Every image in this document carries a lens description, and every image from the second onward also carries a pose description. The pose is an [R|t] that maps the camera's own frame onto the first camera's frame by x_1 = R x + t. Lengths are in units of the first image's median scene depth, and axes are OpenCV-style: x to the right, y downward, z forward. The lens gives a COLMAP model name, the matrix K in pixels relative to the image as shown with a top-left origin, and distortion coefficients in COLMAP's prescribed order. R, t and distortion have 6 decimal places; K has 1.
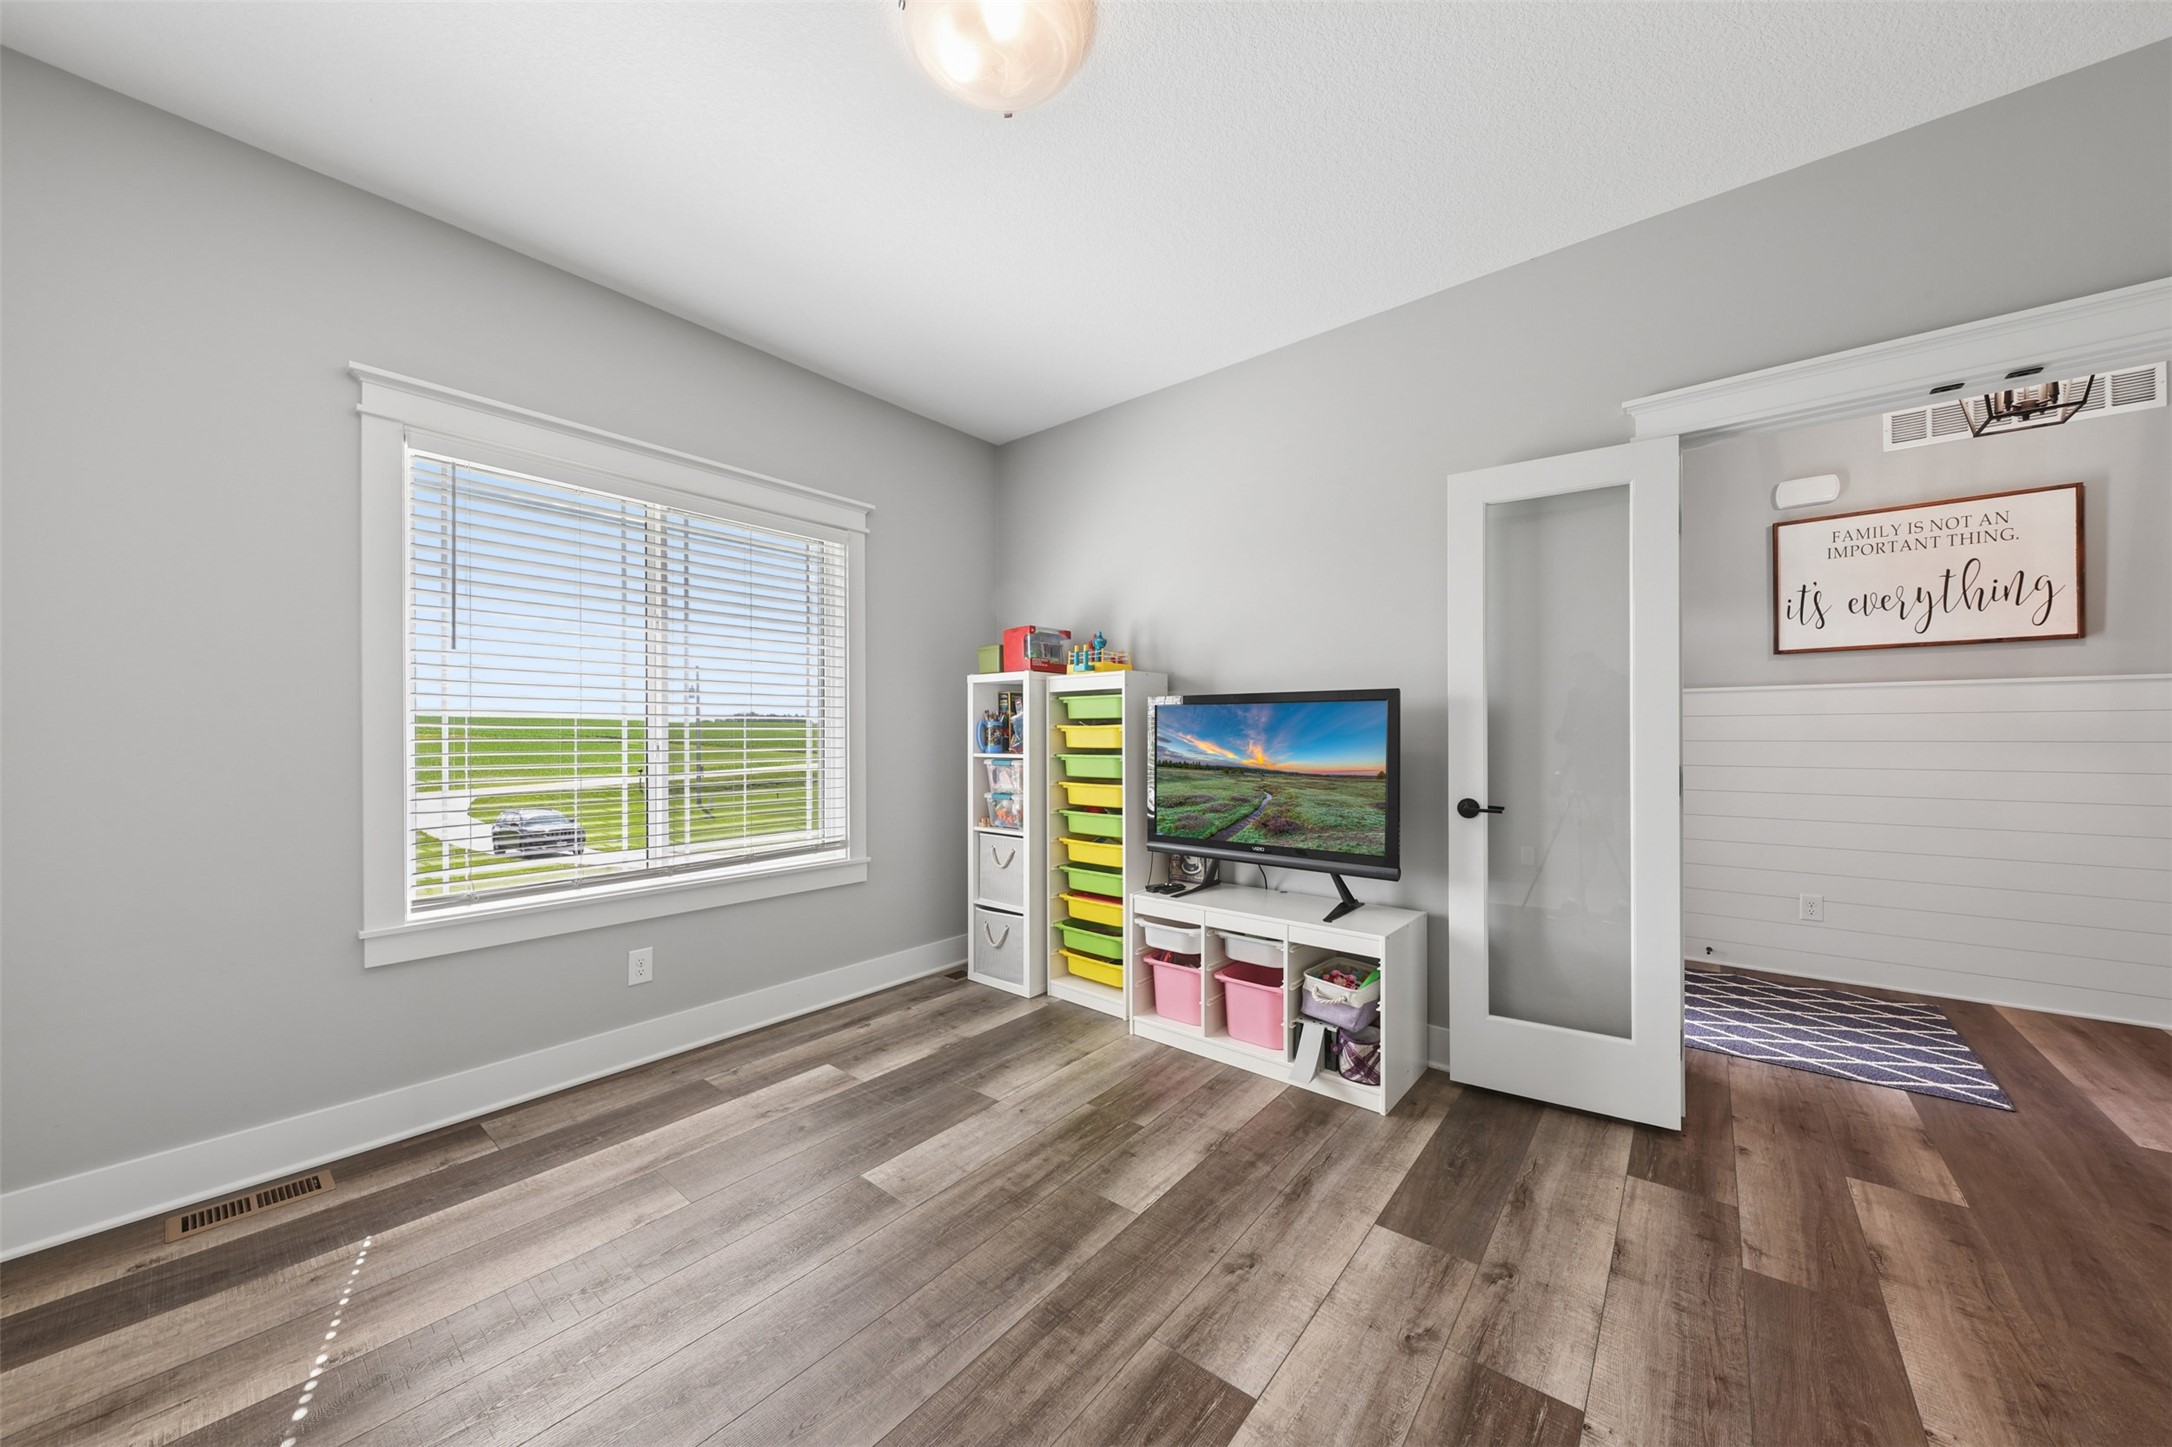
lens RADIAL K [[766.0, 0, 1087.2], [0, 766.0, 730.1], [0, 0, 1]] dist [0.009163, -0.002560]
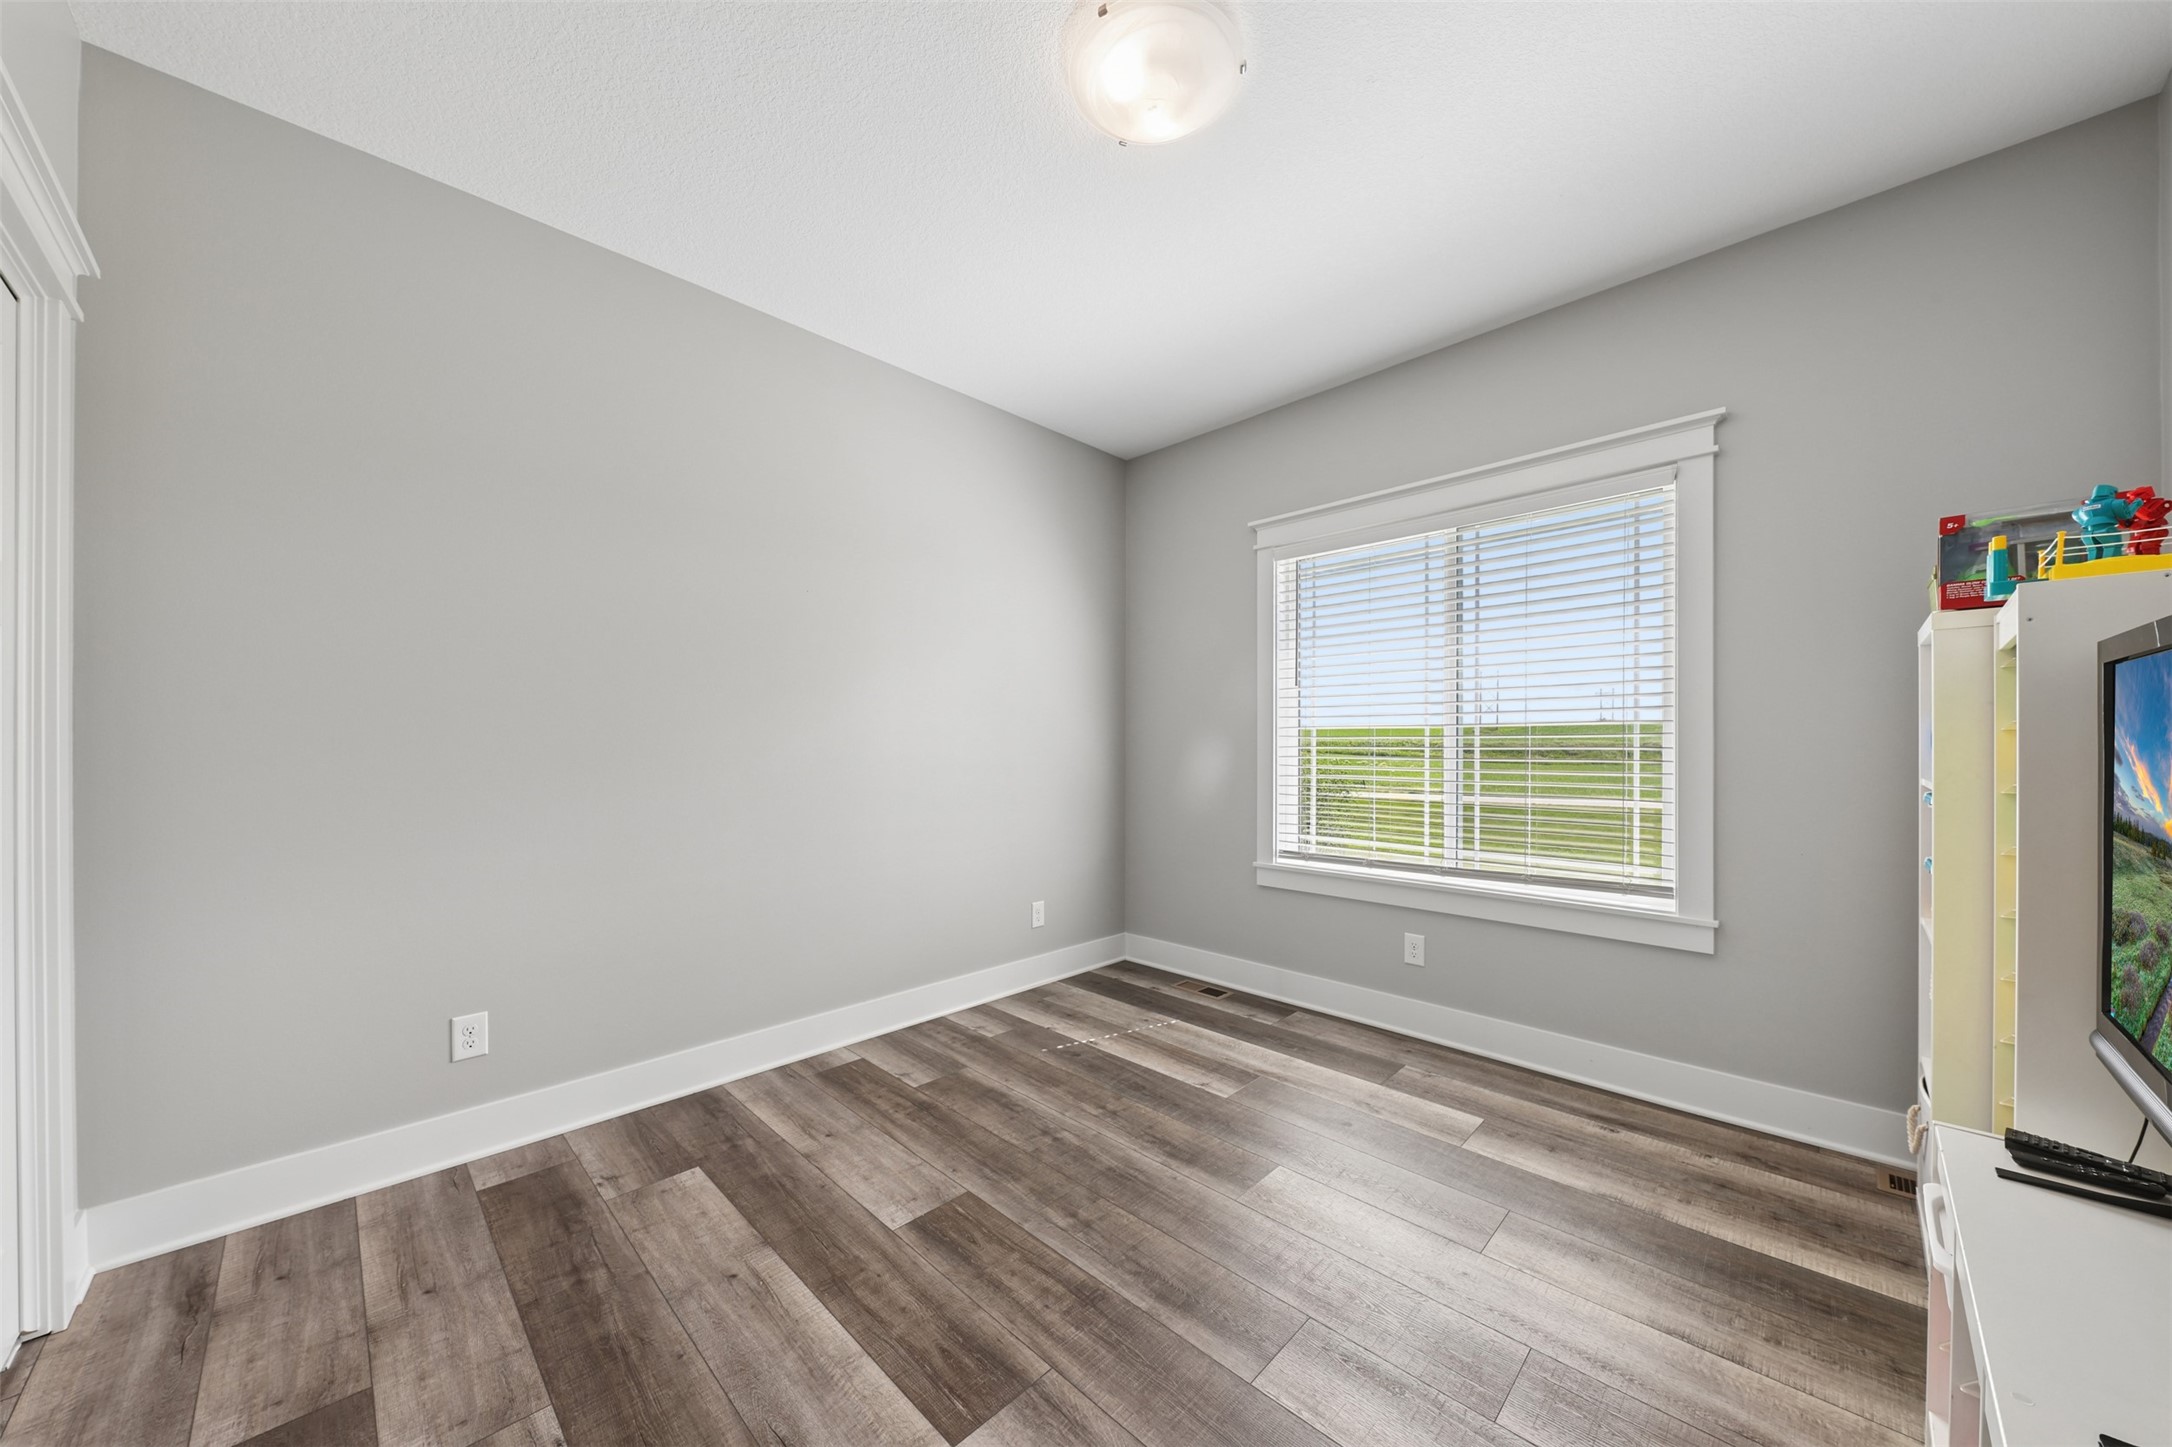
lens RADIAL K [[766.0, 0, 1090.3], [0, 766.0, 736.0], [0, 0, 1]] dist [0.009163, -0.002560]
pose [[-0.105440, -0.009080, -0.994384, 0.612814], [0.007472, 0.999923, -0.009923, 0.002668], [0.994398, -0.008476, -0.105364, 0.677092]]
